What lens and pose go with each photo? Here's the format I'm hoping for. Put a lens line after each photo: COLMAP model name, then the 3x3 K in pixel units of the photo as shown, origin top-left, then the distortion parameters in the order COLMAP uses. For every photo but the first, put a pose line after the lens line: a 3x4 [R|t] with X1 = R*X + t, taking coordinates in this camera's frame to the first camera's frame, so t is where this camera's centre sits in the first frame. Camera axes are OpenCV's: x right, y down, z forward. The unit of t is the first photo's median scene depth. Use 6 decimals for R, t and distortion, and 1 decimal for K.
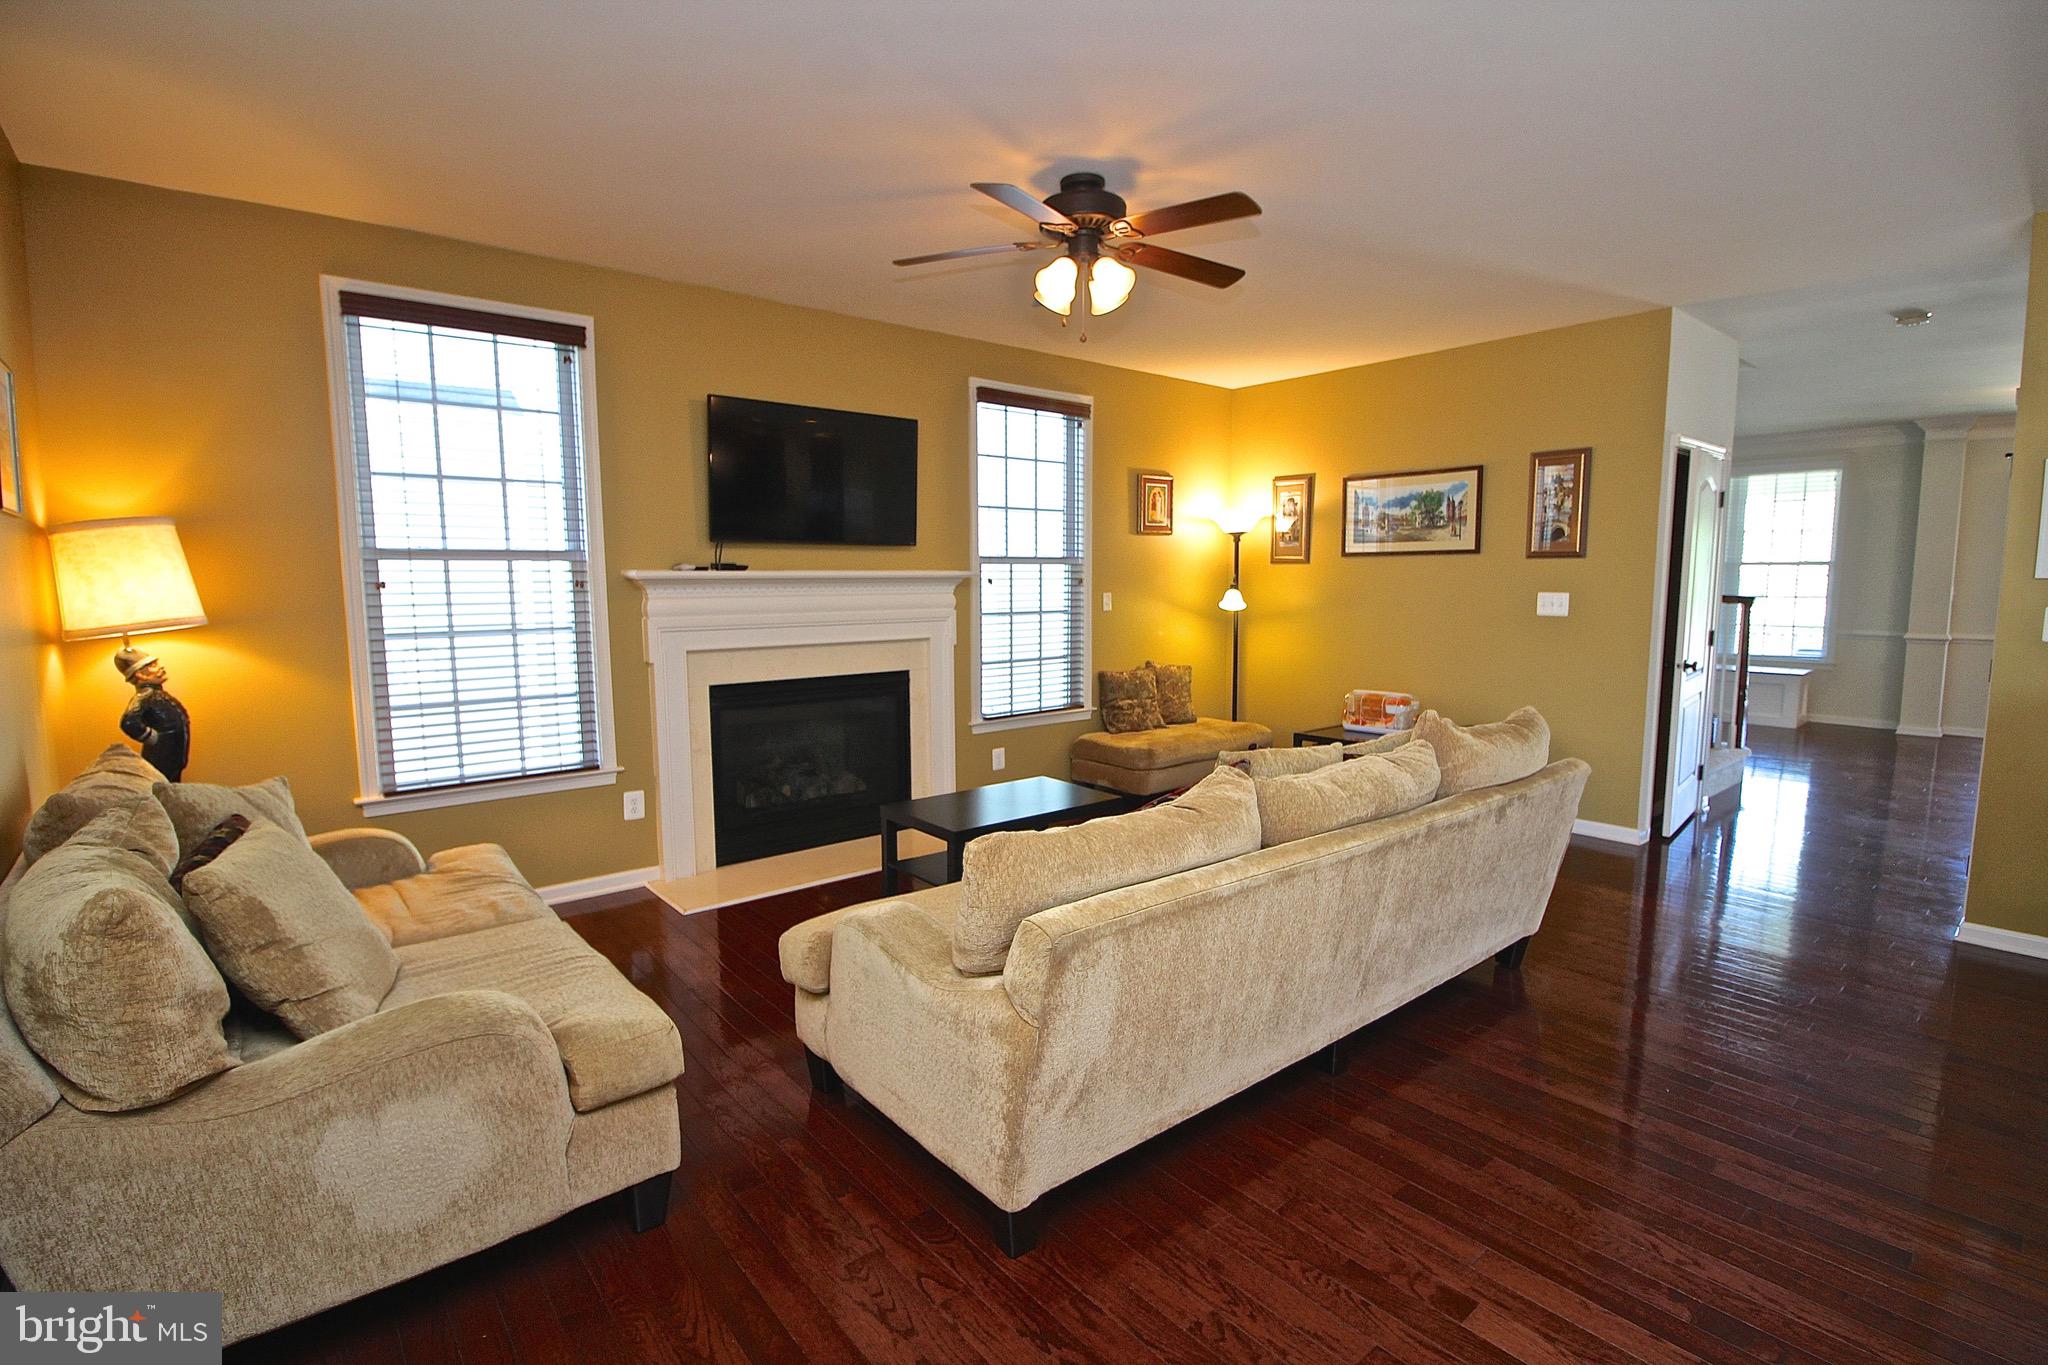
lens RADIAL K [[956.5, 0, 1028.9], [0, 956.5, 681.6], [0, 0, 1]] dist [0.000717, -0.014518]
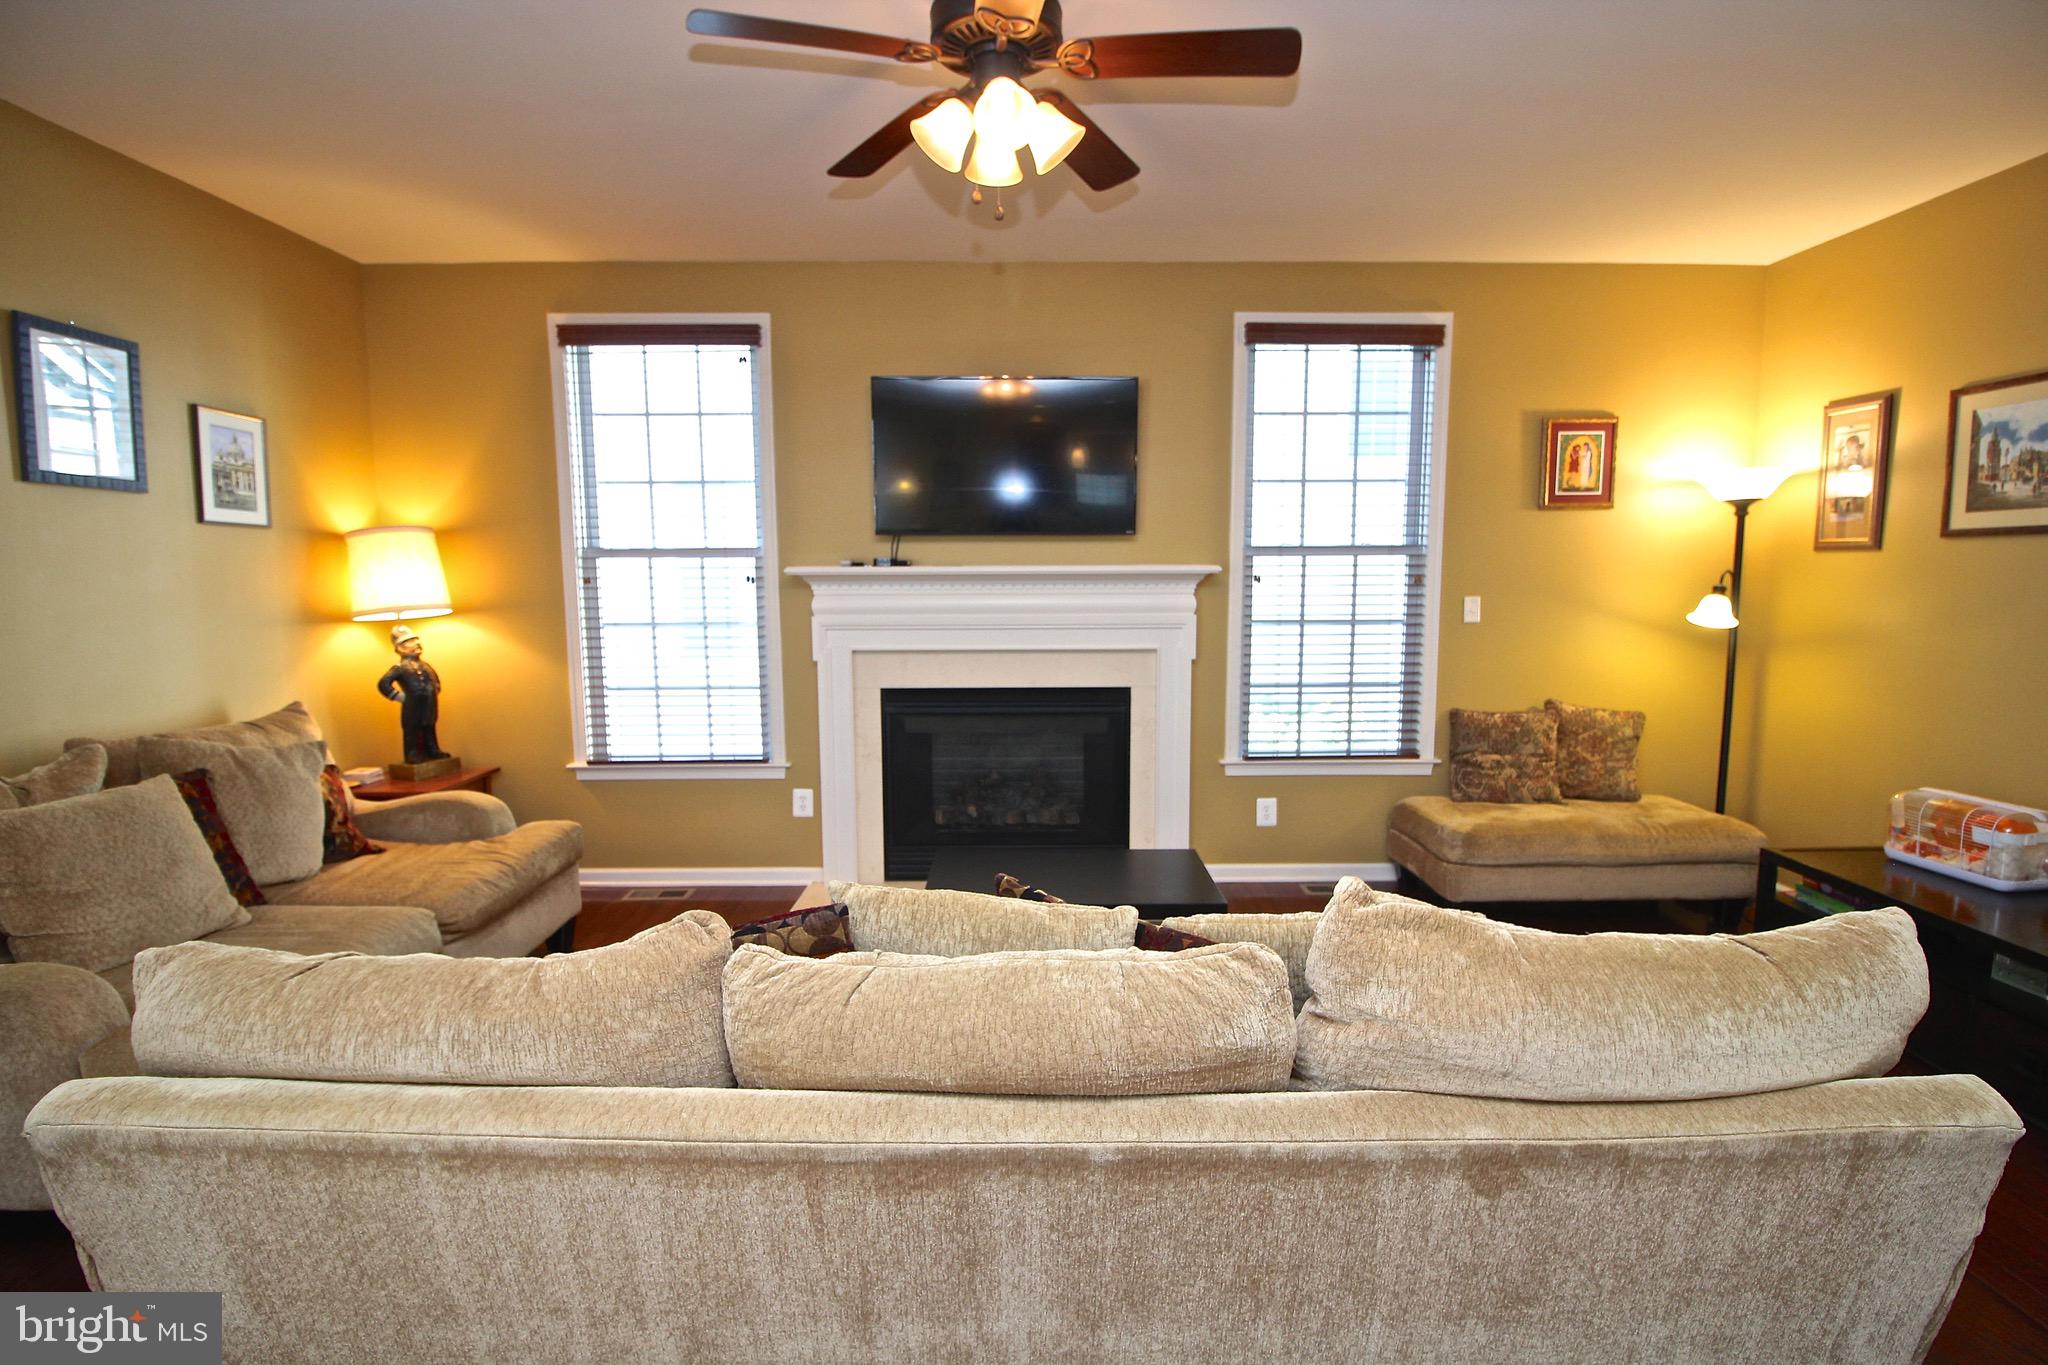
lens RADIAL K [[984.5, 0, 1024.0], [0, 984.5, 682.5], [0, 0, 1]] dist [-0.002320, -0.000311]
pose [[0.774429, 0.073601, -0.628366, 0.313593], [-0.069317, 0.997102, 0.031362, -0.034130], [0.628853, 0.019269, 0.777286, 0.273914]]
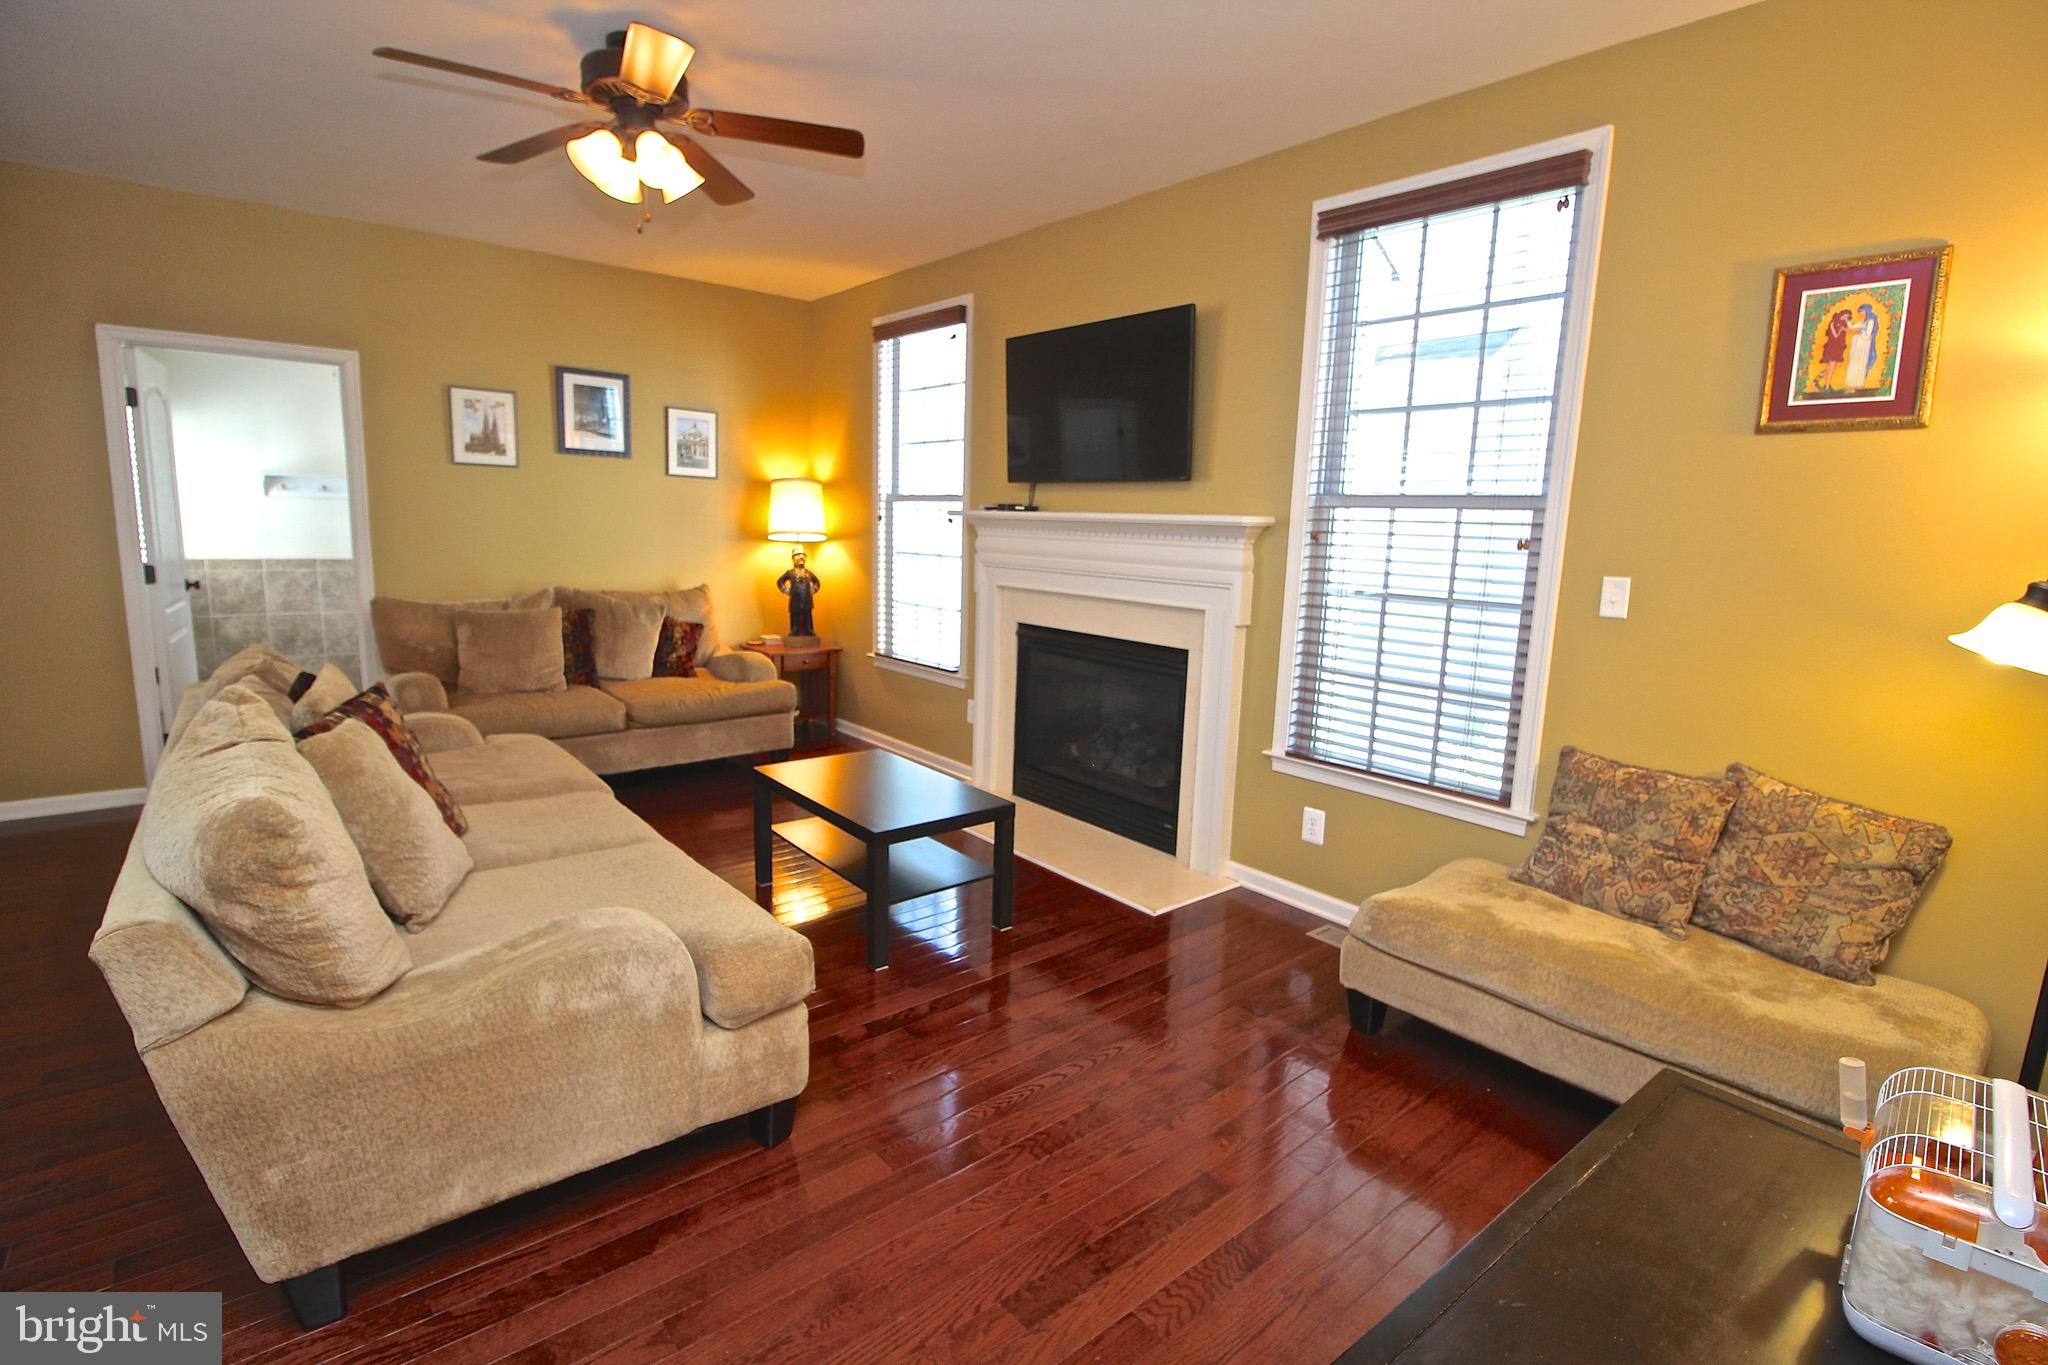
lens RADIAL K [[956.5, 0, 1028.9], [0, 956.5, 681.6], [0, 0, 1]] dist [0.000717, -0.014518]
pose [[-0.002592, 0.169773, -0.985480, 0.577878], [-0.142752, 0.975327, 0.168399, -0.090268], [0.989755, 0.141115, 0.021708, 0.815107]]
